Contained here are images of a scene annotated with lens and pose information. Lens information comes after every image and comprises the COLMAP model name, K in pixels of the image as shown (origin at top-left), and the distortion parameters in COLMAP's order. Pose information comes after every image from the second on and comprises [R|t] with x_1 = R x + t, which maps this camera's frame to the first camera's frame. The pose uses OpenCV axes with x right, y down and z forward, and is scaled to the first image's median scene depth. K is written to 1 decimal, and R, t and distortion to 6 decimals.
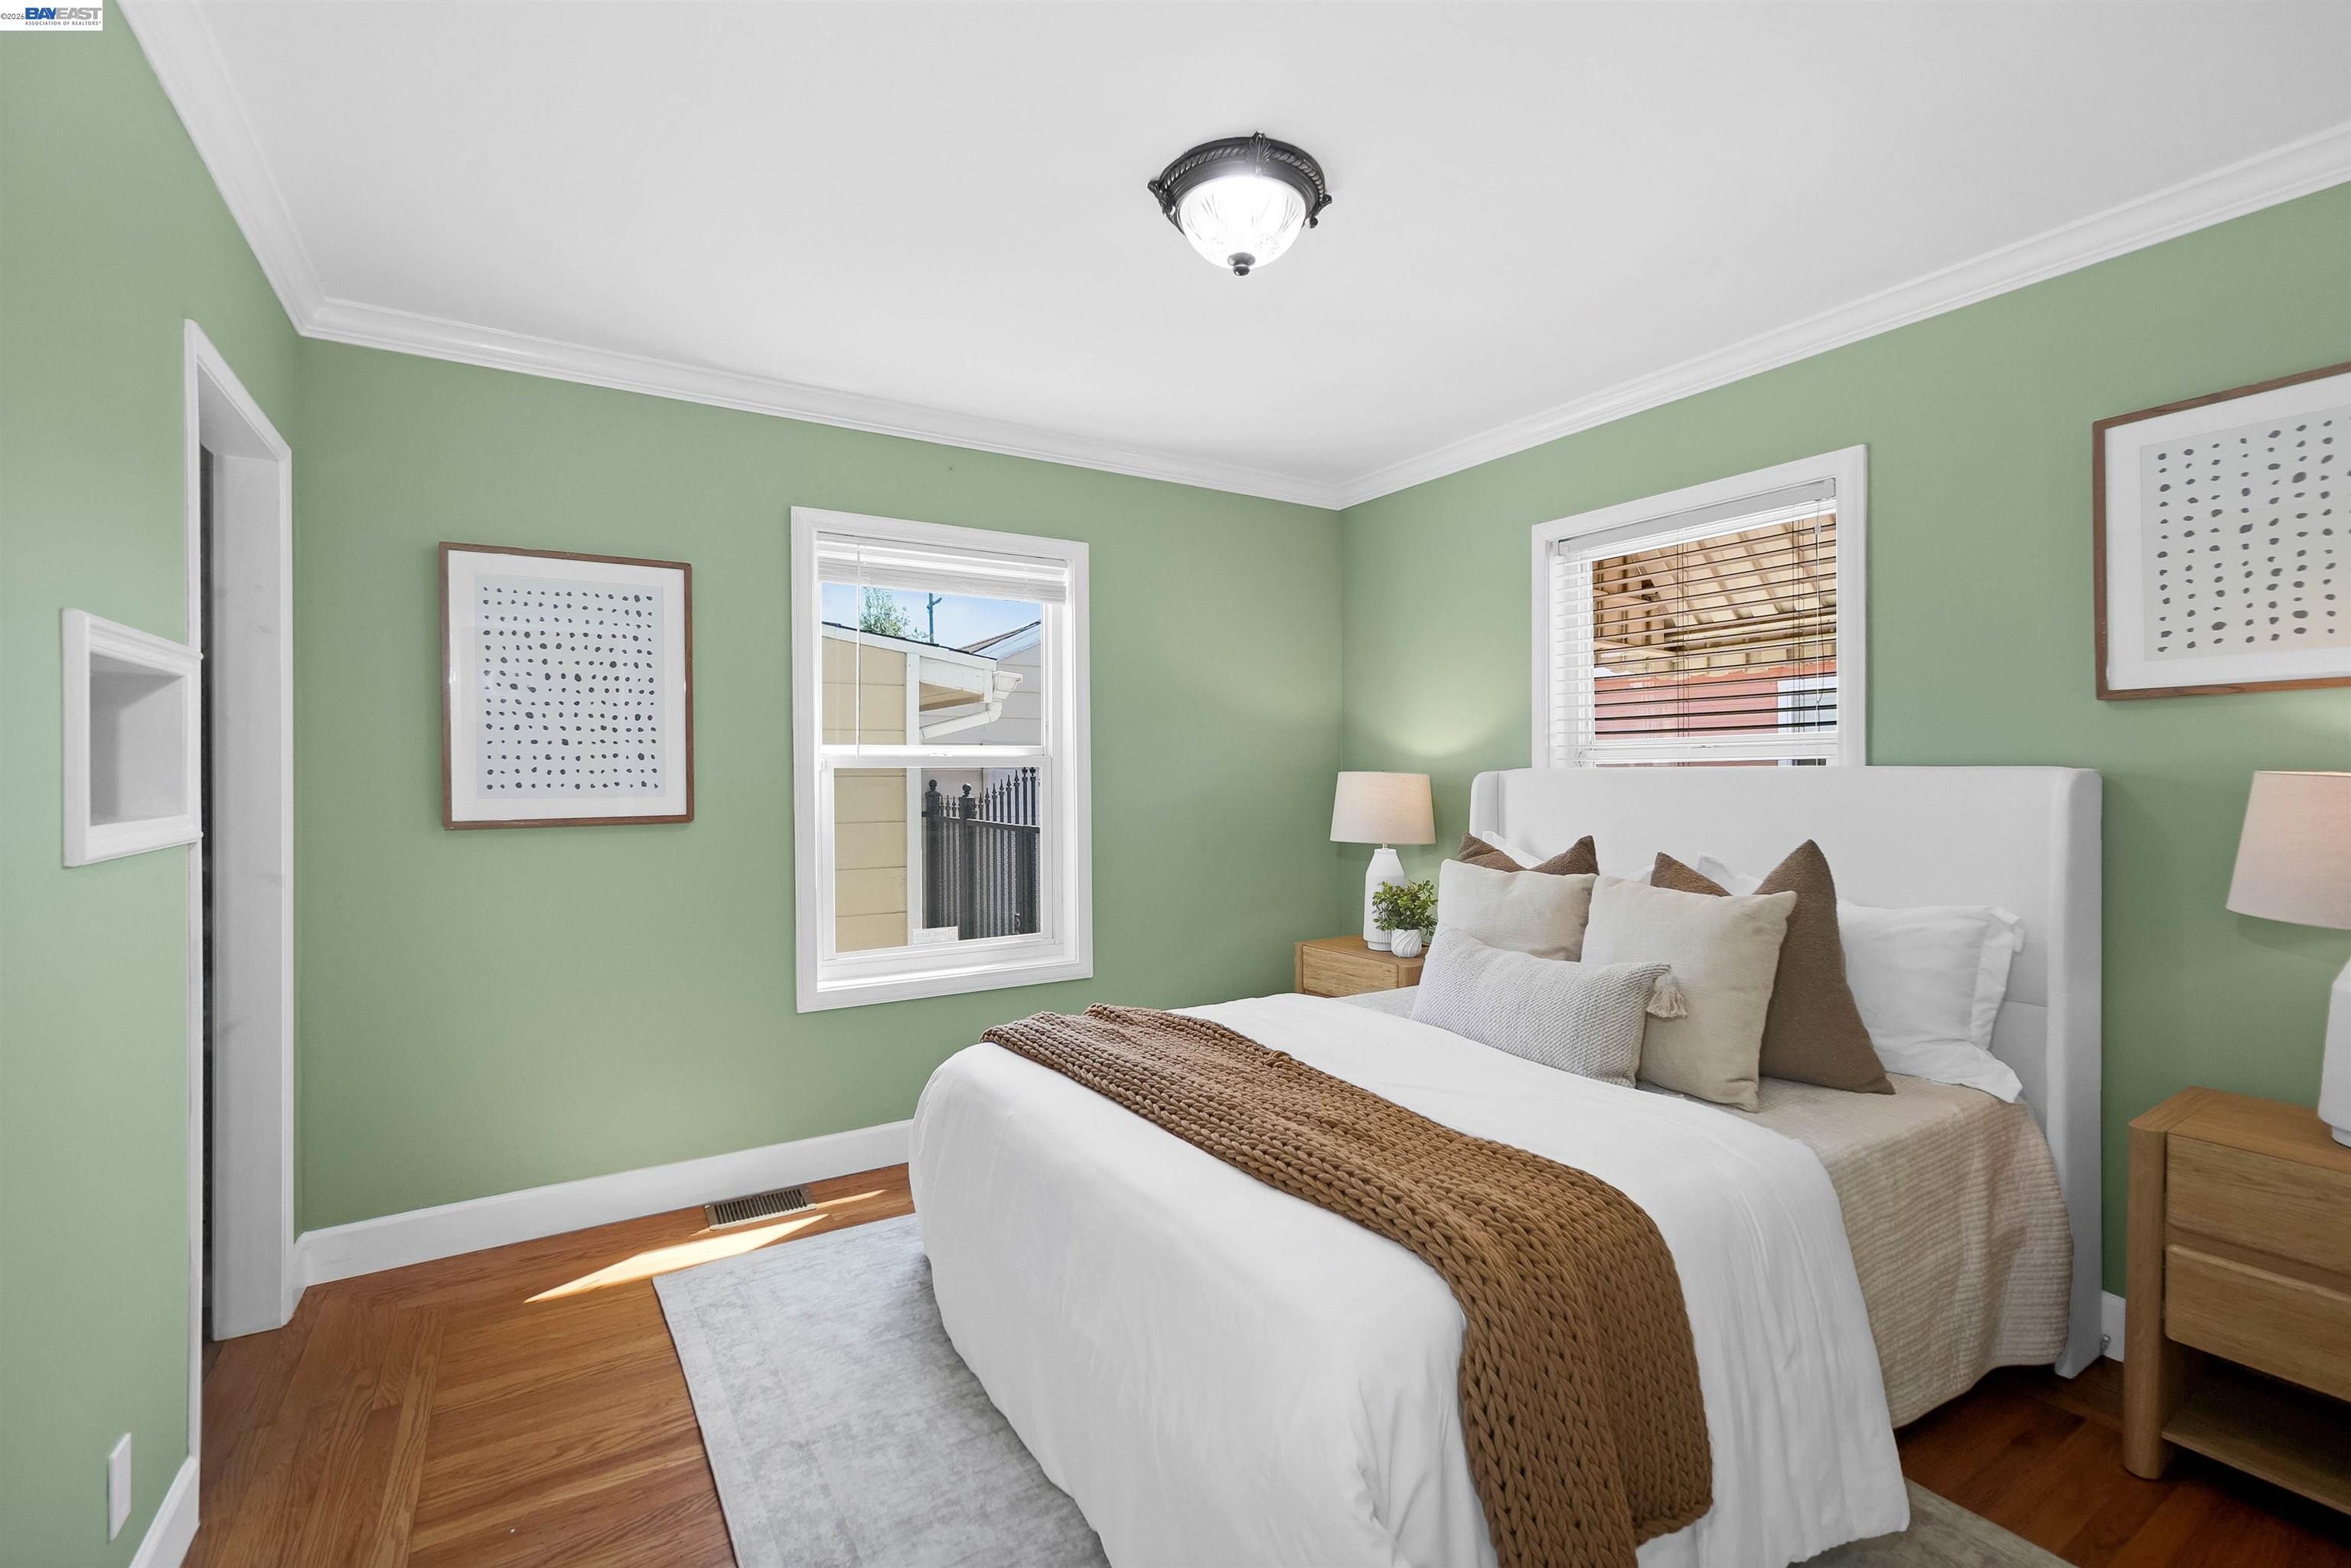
lens RADIAL K [[1015.5, 0, 1173.5], [0, 1015.5, 779.7], [0, 0, 1]] dist [-0.005915, -0.000231]
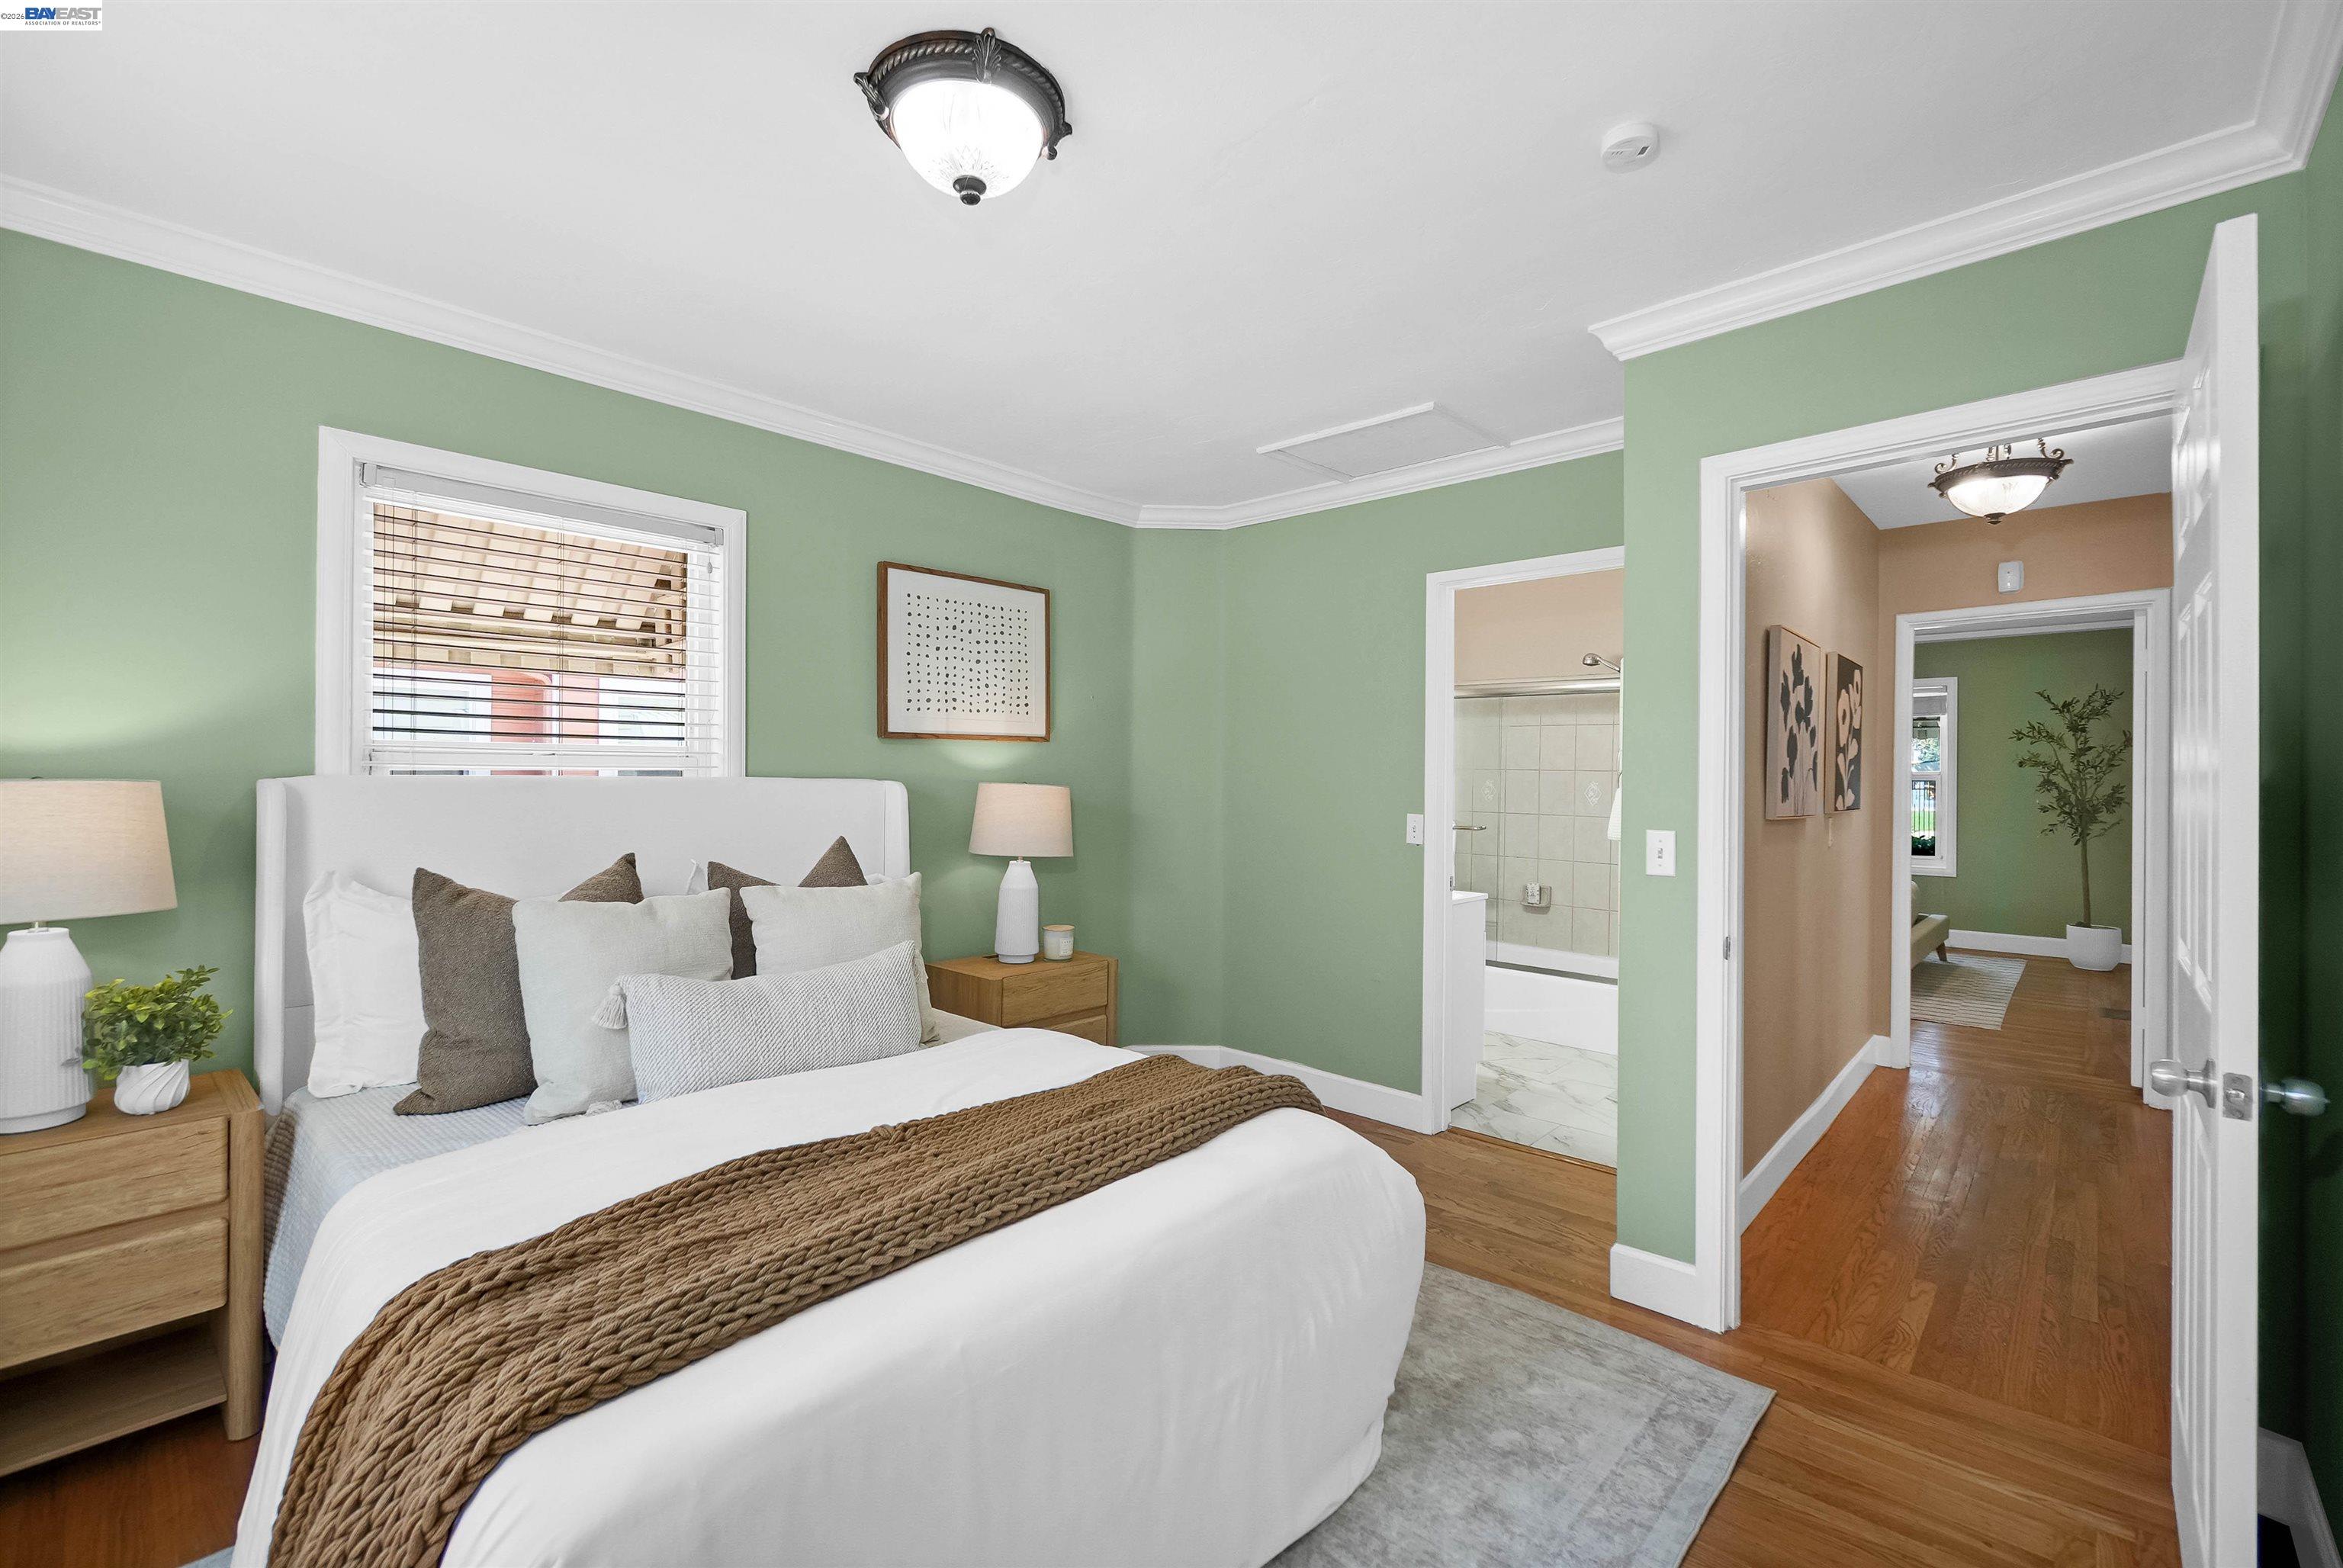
lens RADIAL K [[1012.0, 0, 1165.1], [0, 1012.0, 783.0], [0, 0, 1]] dist [-0.005915, -0.000231]
pose [[-0.264520, 0.002152, 0.964378, -0.809626], [0.007434, 0.999972, -0.000193, -0.003456], [-0.964352, 0.007118, -0.264529, 1.098492]]
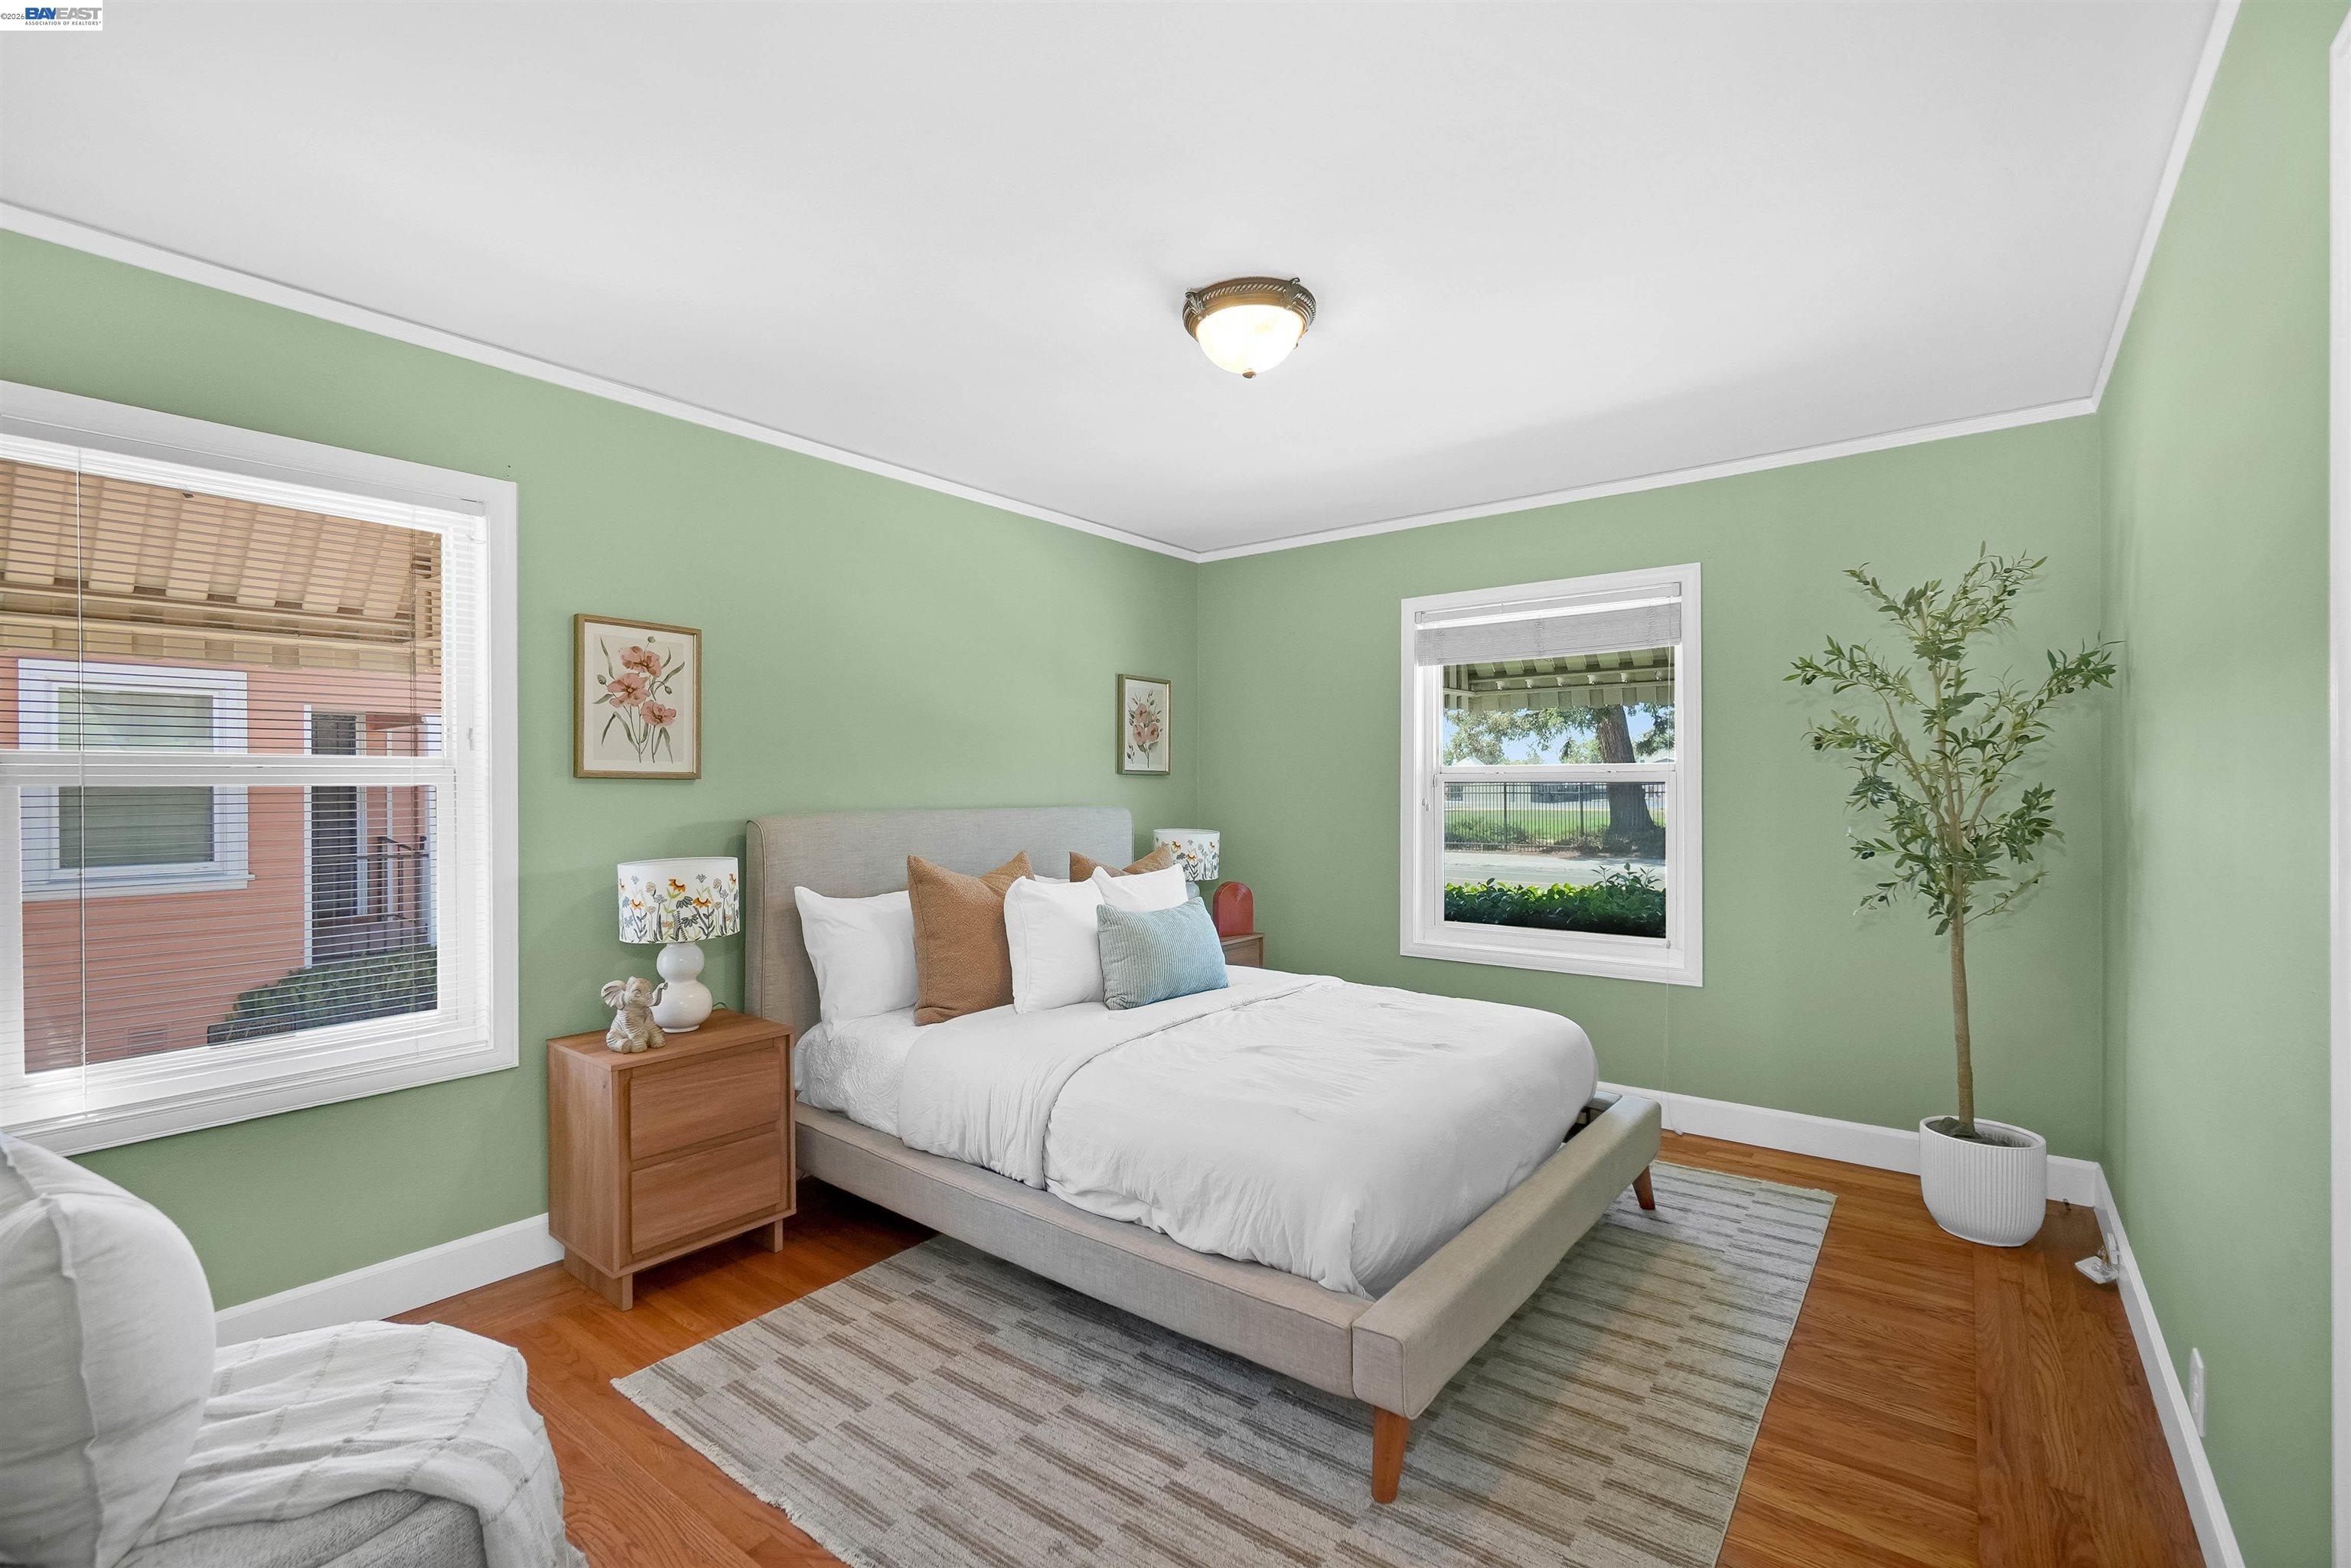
lens RADIAL K [[1015.5, 0, 1175.5], [0, 1015.5, 788.8], [0, 0, 1]] dist [-0.005915, -0.000231]
pose [[-0.344485, 0.003969, 0.938783, -0.722155], [0.018646, 0.999823, 0.002615, -0.003265], [-0.938607, 0.018405, -0.344498, 0.960230]]
